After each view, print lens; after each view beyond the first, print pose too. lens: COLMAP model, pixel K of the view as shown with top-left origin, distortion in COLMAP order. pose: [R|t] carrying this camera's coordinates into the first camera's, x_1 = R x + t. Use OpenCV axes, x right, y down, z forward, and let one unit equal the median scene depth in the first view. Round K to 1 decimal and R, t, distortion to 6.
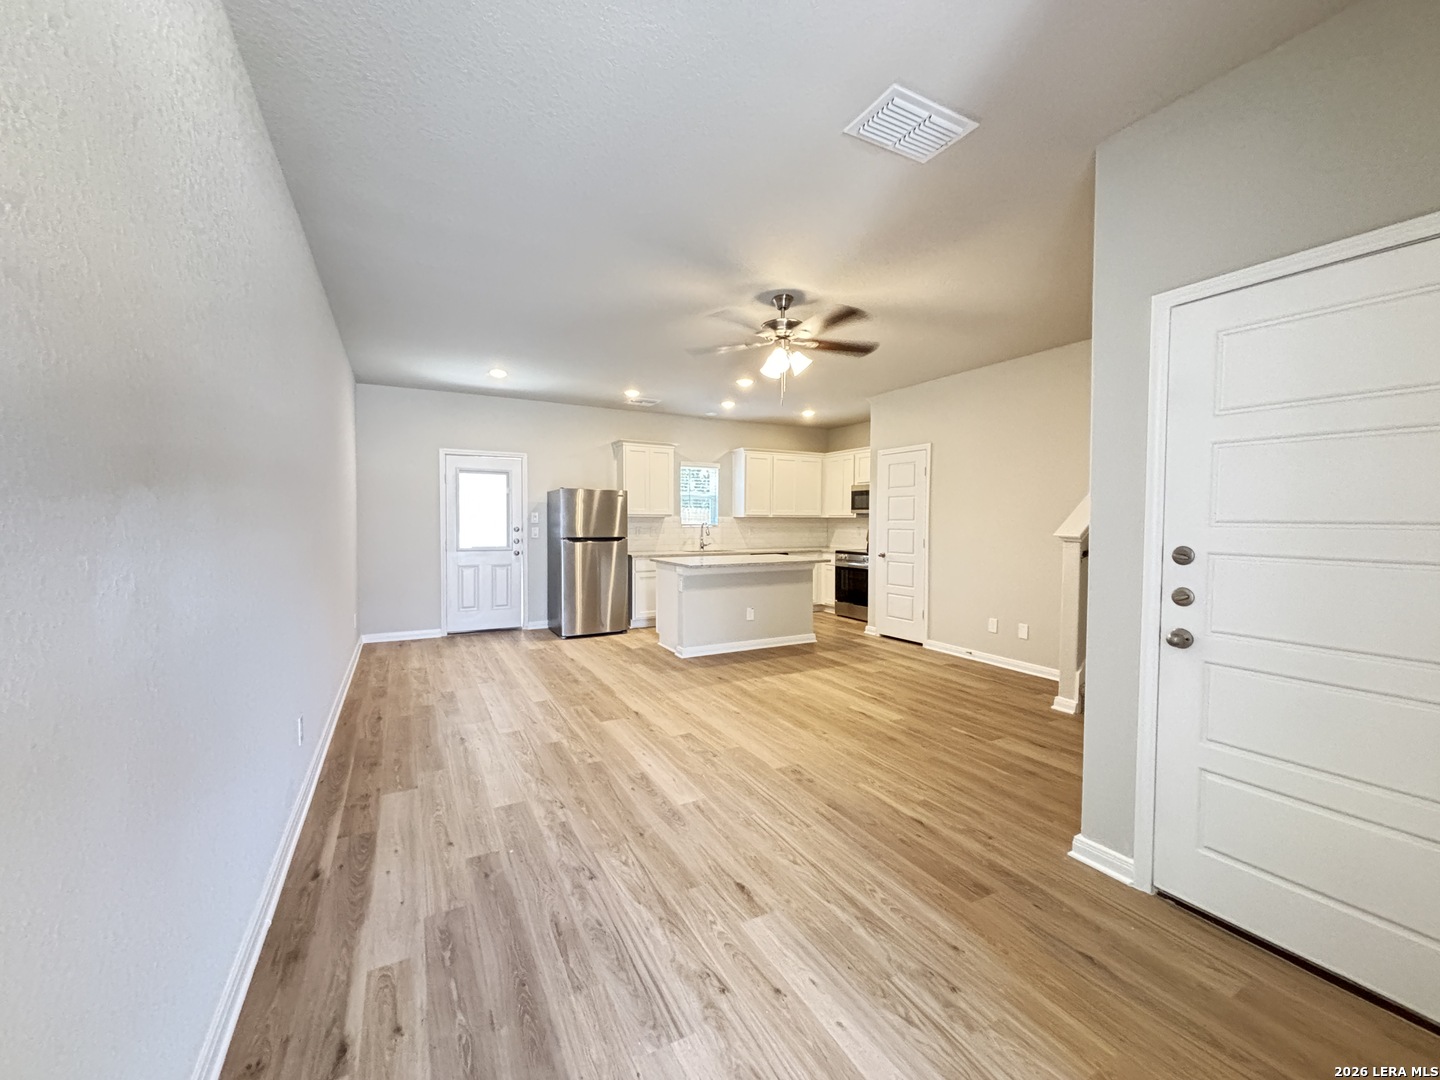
lens RADIAL K [[578.2, 0, 720.0], [0, 578.2, 540.0], [0, 0, 1]] dist [0.030001, 0.000013]
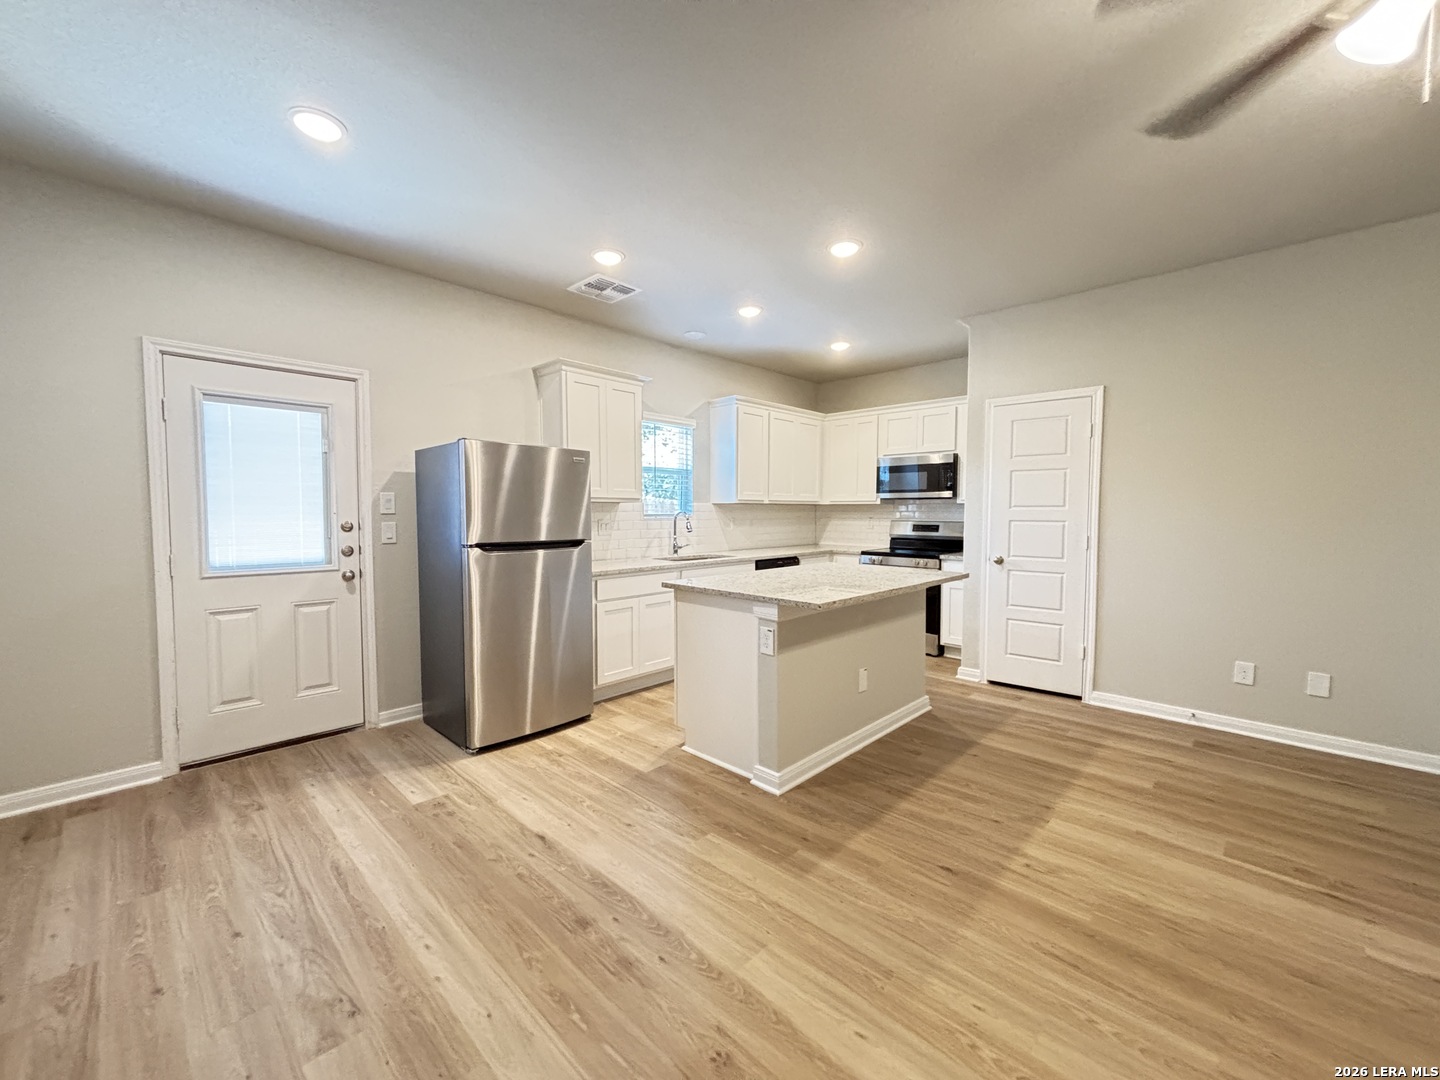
lens RADIAL K [[579.2, 0, 720.0], [0, 579.2, 540.0], [0, 0, 1]] dist [-0.001223, 0.000139]
pose [[0.952599, -0.018061, 0.303691, -0.227788], [0.012200, 0.999701, 0.021185, -0.015840], [-0.303983, -0.016476, 0.952535, 0.502868]]
